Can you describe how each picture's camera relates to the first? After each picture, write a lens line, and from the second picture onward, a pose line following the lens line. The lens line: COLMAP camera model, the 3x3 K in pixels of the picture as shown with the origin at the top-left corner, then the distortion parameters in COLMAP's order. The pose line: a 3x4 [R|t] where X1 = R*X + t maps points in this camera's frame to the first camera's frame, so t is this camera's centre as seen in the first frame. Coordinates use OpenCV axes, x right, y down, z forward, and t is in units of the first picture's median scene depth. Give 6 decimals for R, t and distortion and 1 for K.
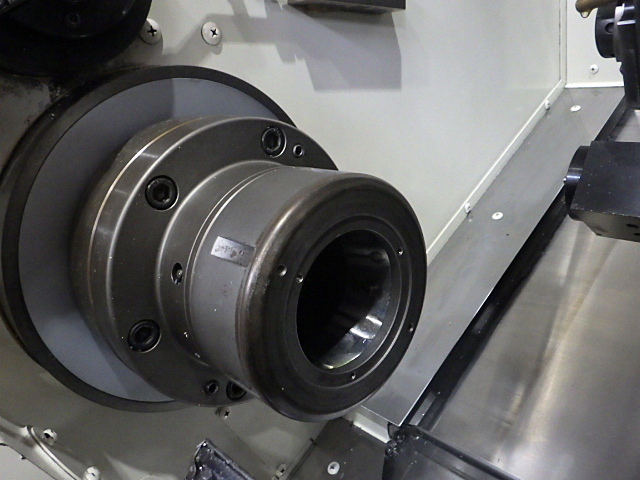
lens RADIAL K [[526.4, 0, 320.7], [0, 526.4, 244.0], [0, 0, 1]] dist [-0.011077, 0.001323]
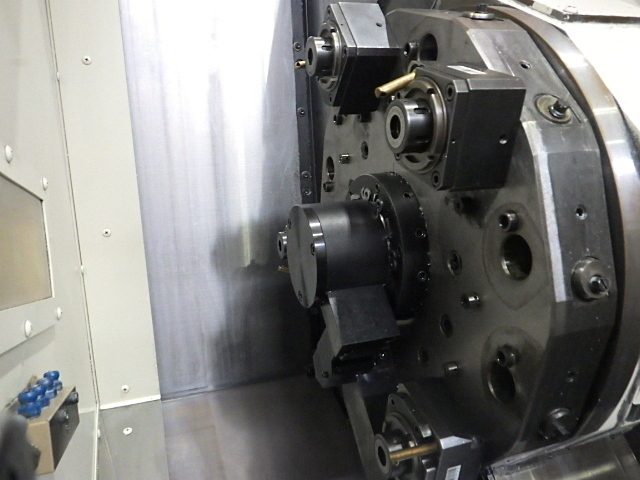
lens RADIAL K [[526.4, 0, 320.7], [0, 526.4, 244.0], [0, 0, 1]] dist [-0.011077, 0.001323]
pose [[0.407903, 0.031691, 0.912475, -0.536811], [0.338327, 0.923004, -0.183299, -0.435389], [-0.848027, 0.383484, 0.365774, 0.188934]]
